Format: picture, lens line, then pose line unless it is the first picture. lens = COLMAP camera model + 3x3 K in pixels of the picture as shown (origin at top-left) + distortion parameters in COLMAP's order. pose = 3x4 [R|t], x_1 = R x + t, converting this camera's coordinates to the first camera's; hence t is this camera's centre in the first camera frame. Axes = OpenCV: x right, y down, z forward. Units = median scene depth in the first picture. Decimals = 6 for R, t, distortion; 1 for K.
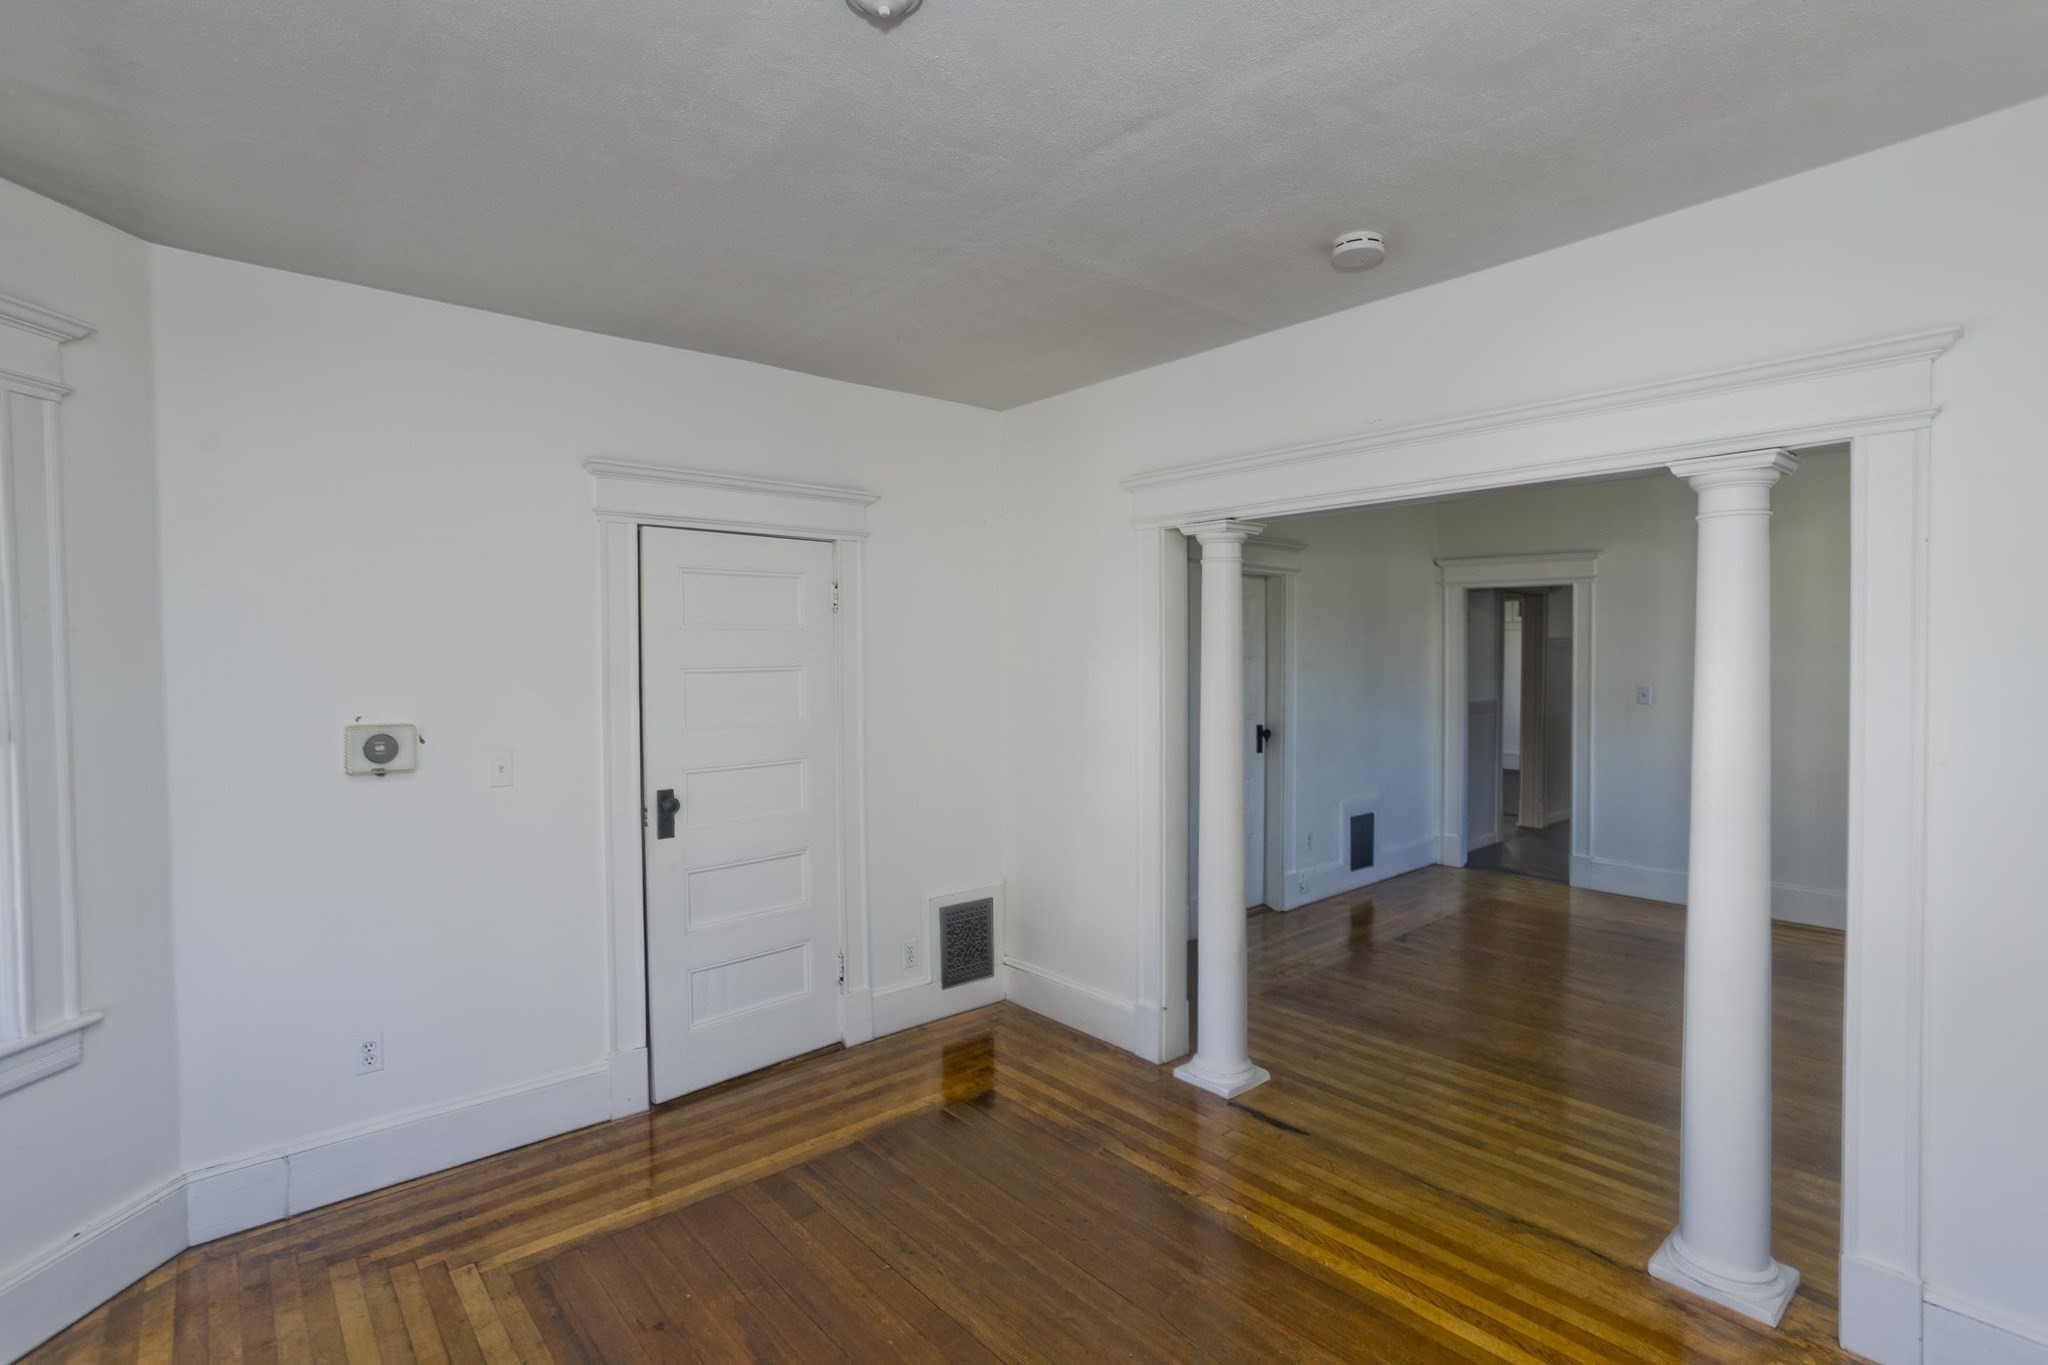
lens RADIAL K [[980.4, 0, 1030.1], [0, 980.4, 673.7], [0, 0, 1]] dist [-0.050452, 0.031199]
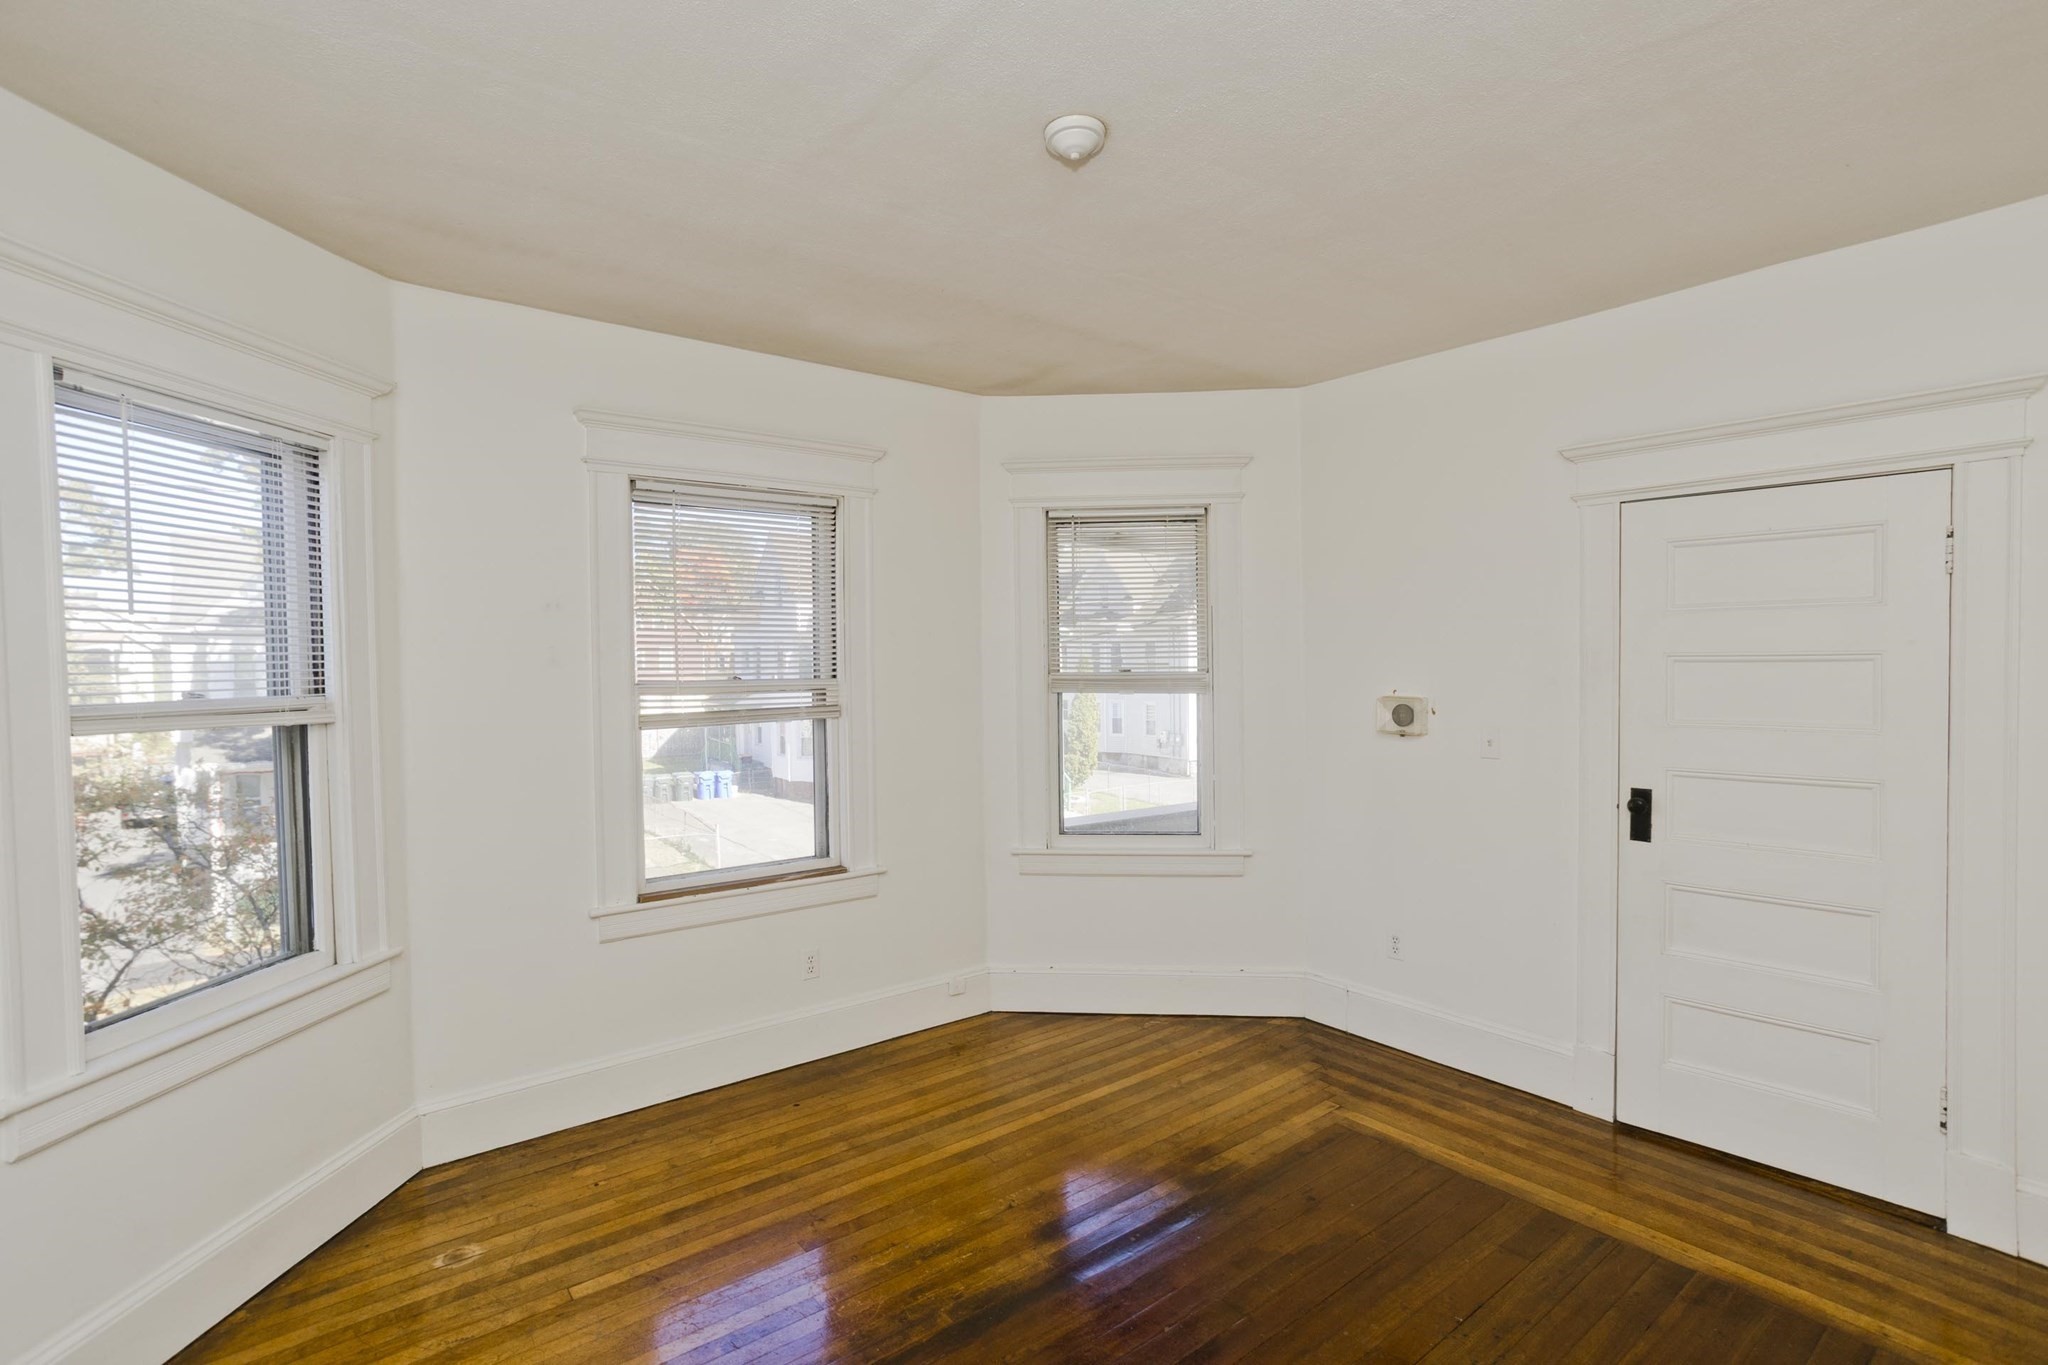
lens RADIAL K [[980.4, 0, 1030.1], [0, 980.4, 673.7], [0, 0, 1]] dist [-0.050452, 0.031199]
pose [[-0.042216, 0.026098, -0.998768, 0.601398], [-0.010370, 0.999593, 0.026558, -0.007302], [0.999055, 0.011479, -0.041928, 0.502429]]
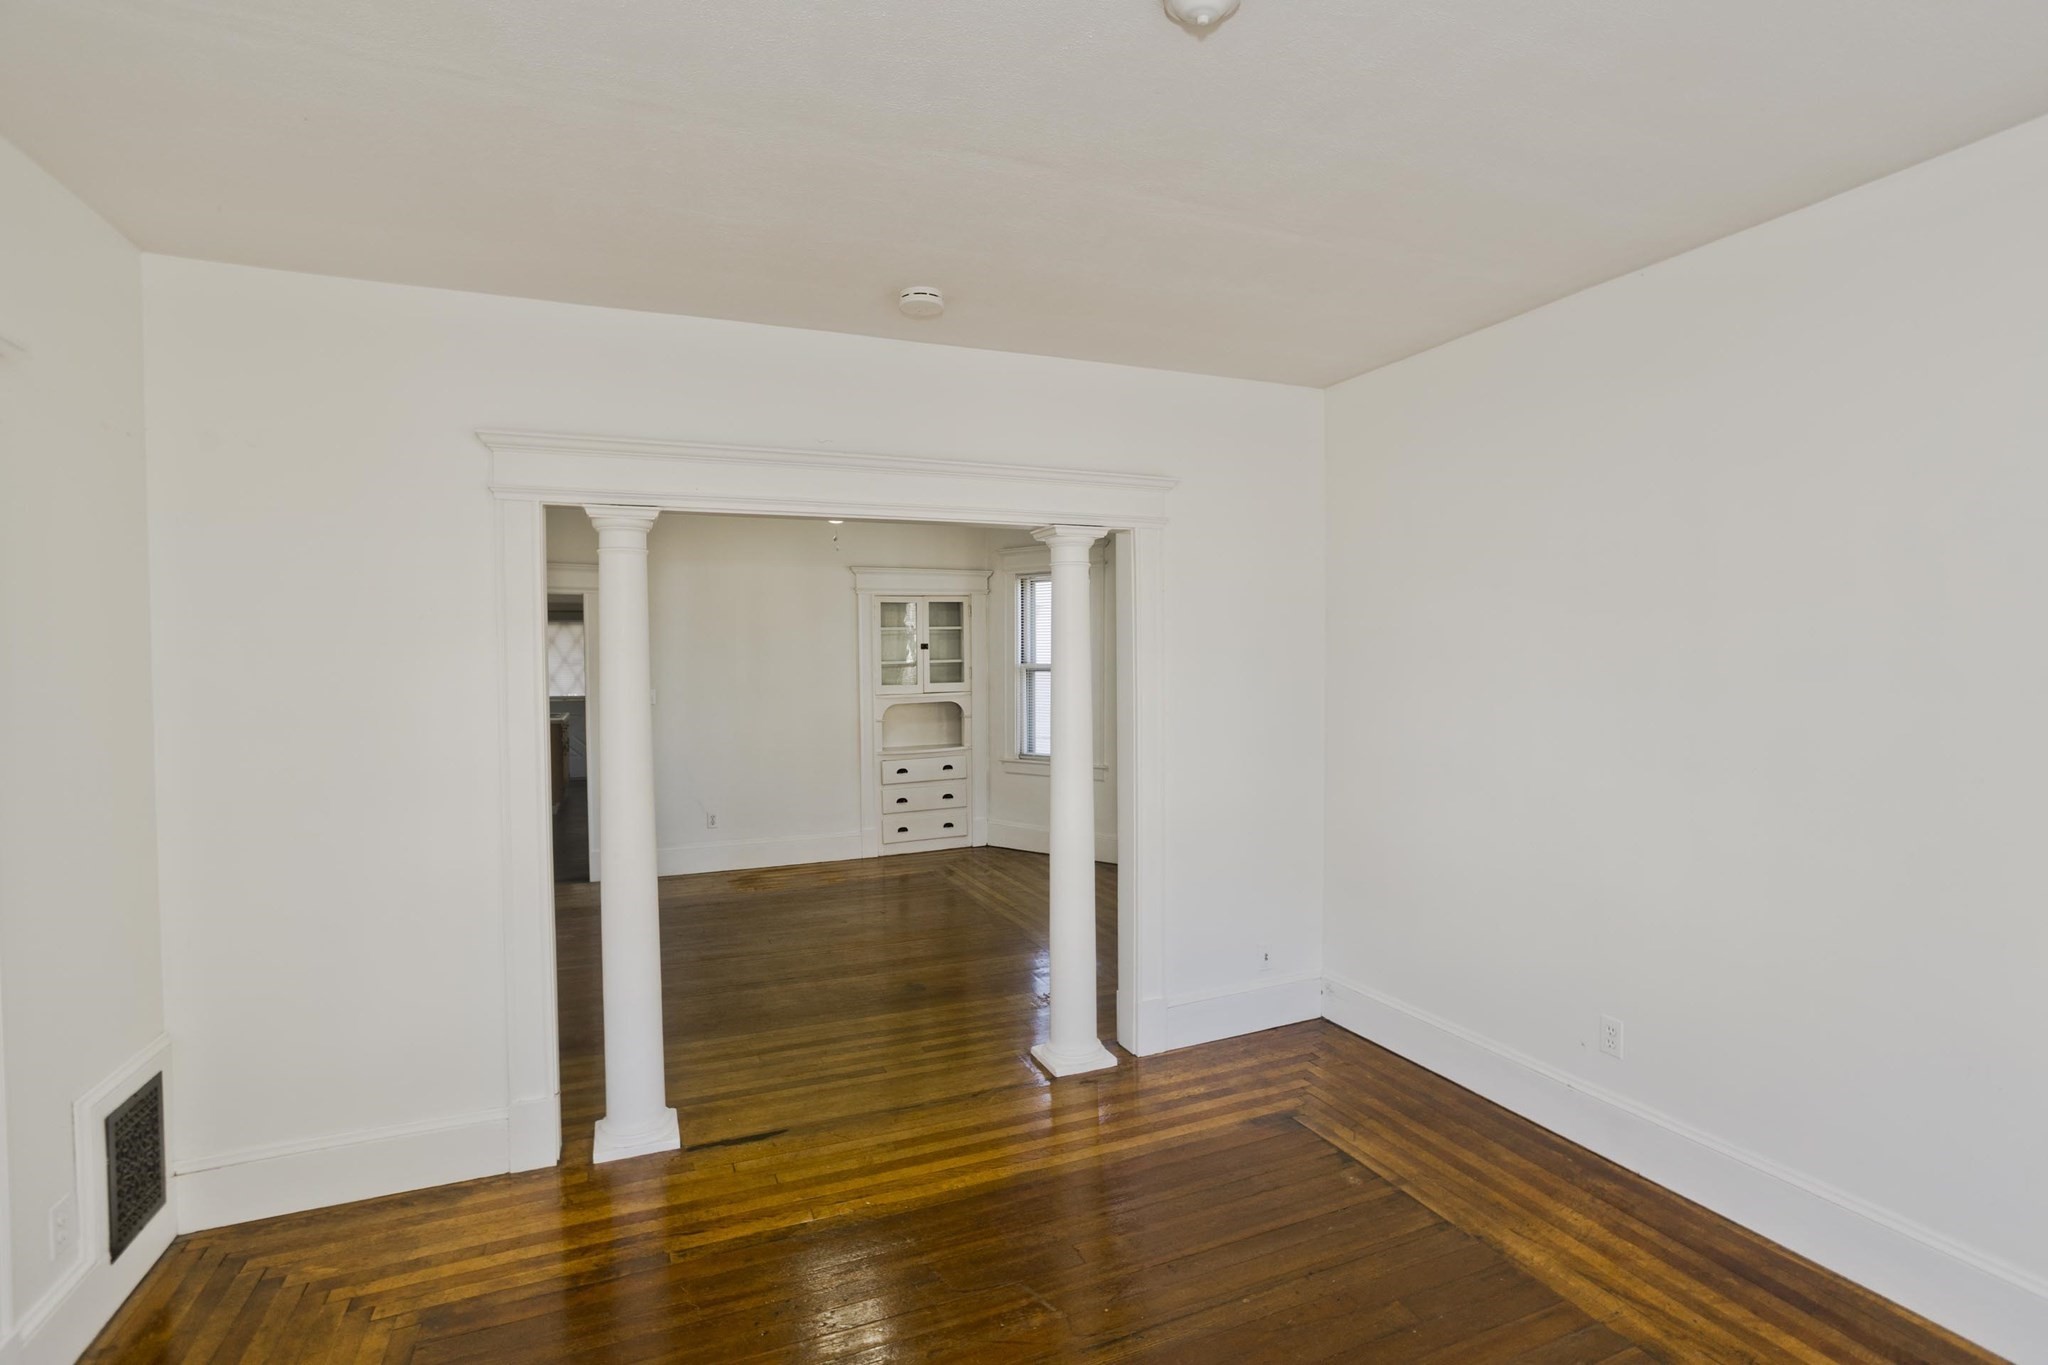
lens RADIAL K [[980.4, 0, 1030.1], [0, 980.4, 673.7], [0, 0, 1]] dist [-0.050452, 0.031199]
pose [[0.310594, -0.014891, 0.950426, -0.596620], [0.030033, 0.999532, 0.005846, 0.001192], [-0.950068, 0.026729, 0.310896, 0.437923]]
